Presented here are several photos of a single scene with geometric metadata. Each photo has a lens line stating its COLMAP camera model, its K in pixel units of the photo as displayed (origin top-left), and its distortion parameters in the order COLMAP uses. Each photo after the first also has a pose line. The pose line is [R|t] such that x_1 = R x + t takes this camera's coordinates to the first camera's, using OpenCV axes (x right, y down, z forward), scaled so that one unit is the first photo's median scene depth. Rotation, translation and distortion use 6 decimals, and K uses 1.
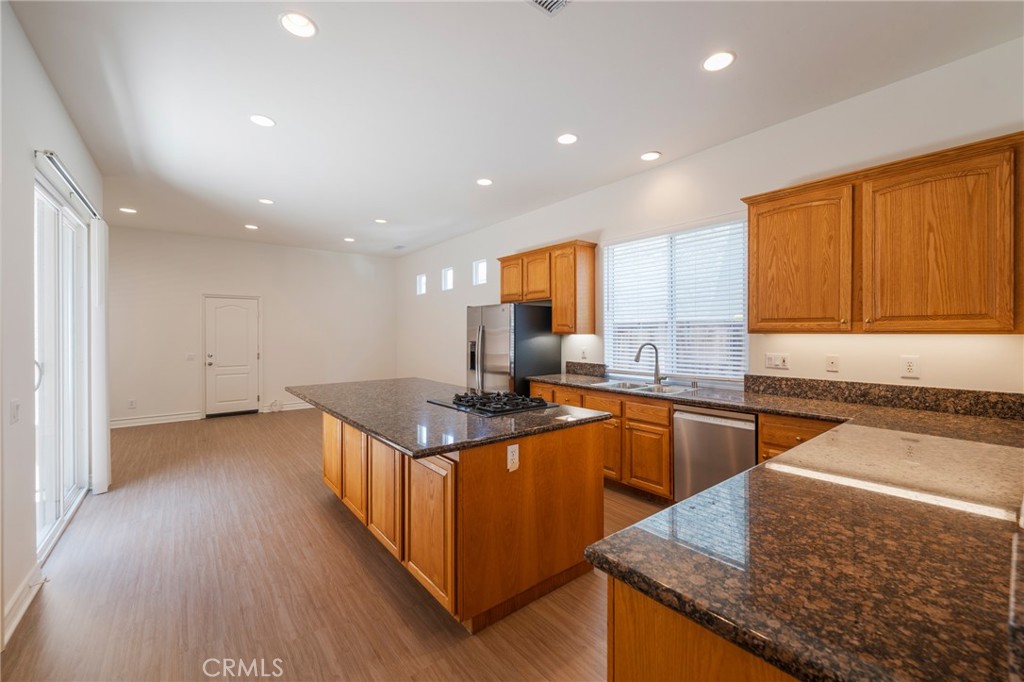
lens RADIAL K [[414.2, 0, 511.0], [0, 414.2, 336.4], [0, 0, 1]] dist [0.001061, 0.000061]
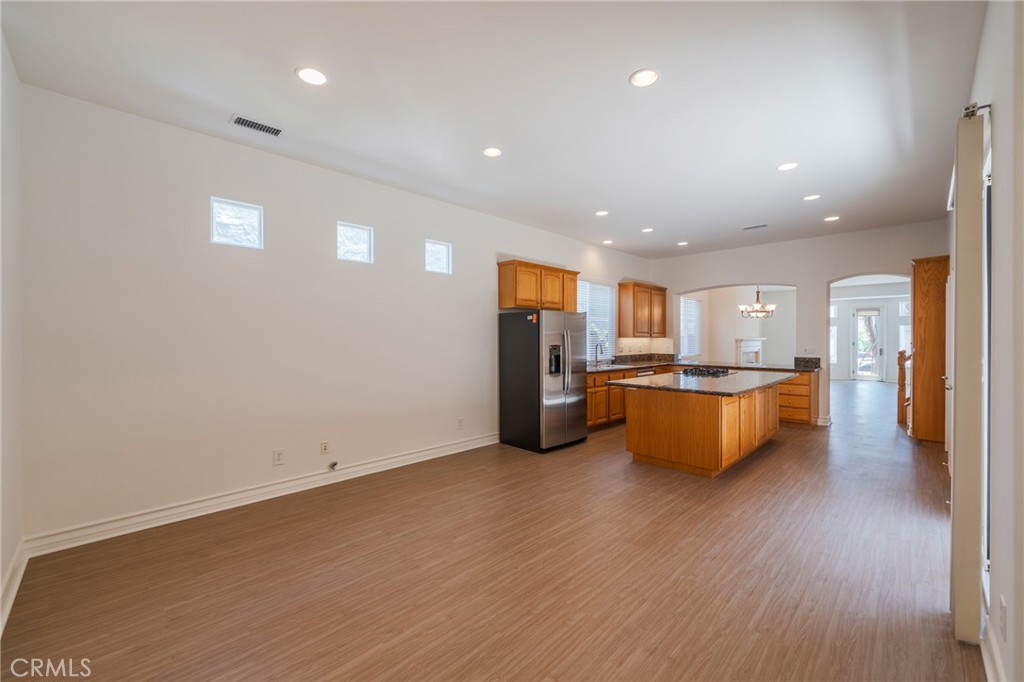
lens RADIAL K [[414.2, 0, 509.8], [0, 414.2, 340.6], [0, 0, 1]] dist [0.001061, 0.000061]
pose [[-0.119919, -0.004839, 0.992772, -1.352405], [0.005669, 0.999968, 0.005559, -0.005709], [-0.992767, 0.006294, -0.119888, 1.540320]]
